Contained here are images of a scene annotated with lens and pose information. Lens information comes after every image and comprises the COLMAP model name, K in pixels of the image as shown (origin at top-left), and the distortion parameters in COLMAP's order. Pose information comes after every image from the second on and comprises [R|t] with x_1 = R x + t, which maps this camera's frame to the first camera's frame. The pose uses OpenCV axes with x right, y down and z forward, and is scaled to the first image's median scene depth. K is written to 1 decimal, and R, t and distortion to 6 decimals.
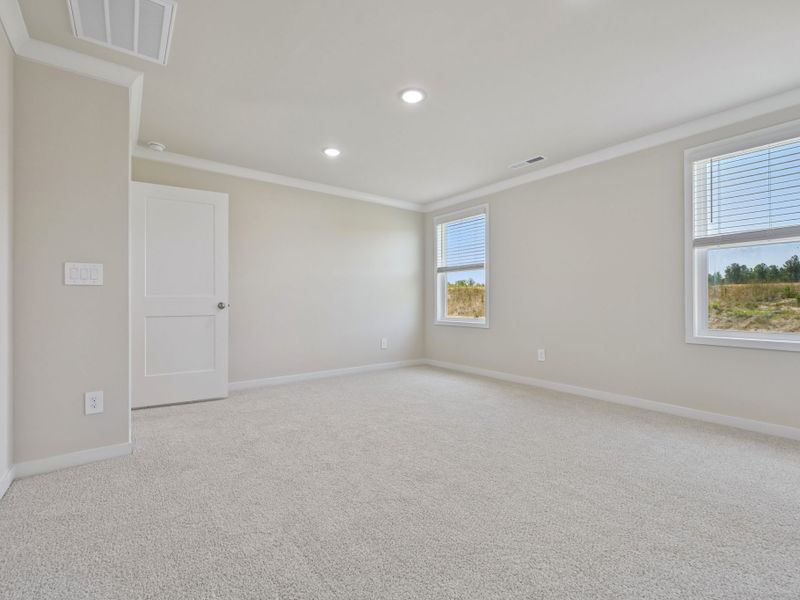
lens RADIAL K [[362.0, 0, 396.8], [0, 362.0, 297.0], [0, 0, 1]] dist [-0.001523, 0.000722]
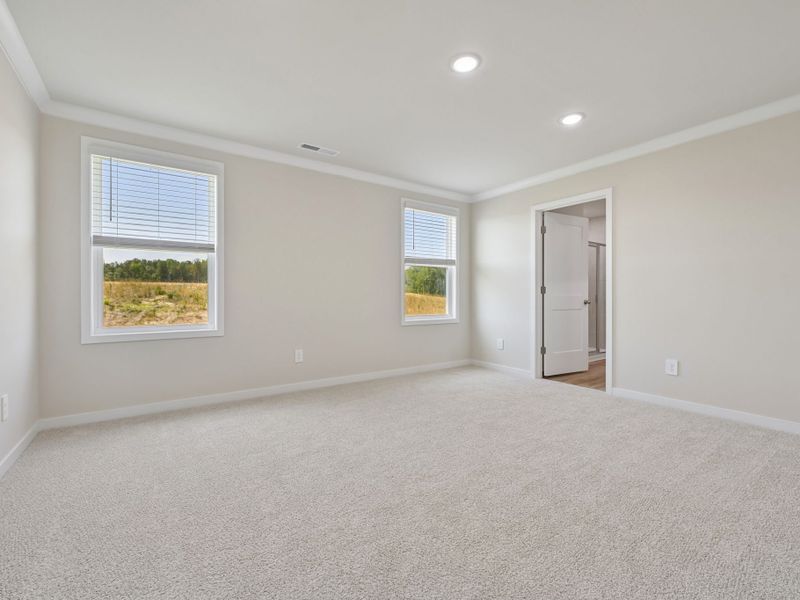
lens RADIAL K [[362.0, 0, 396.8], [0, 362.0, 297.0], [0, 0, 1]] dist [-0.001523, 0.000722]
pose [[0.039892, -0.000707, 0.999204, -0.122382], [-0.009092, 0.999958, 0.001071, 0.001201], [-0.999163, -0.009128, 0.039884, 0.165045]]
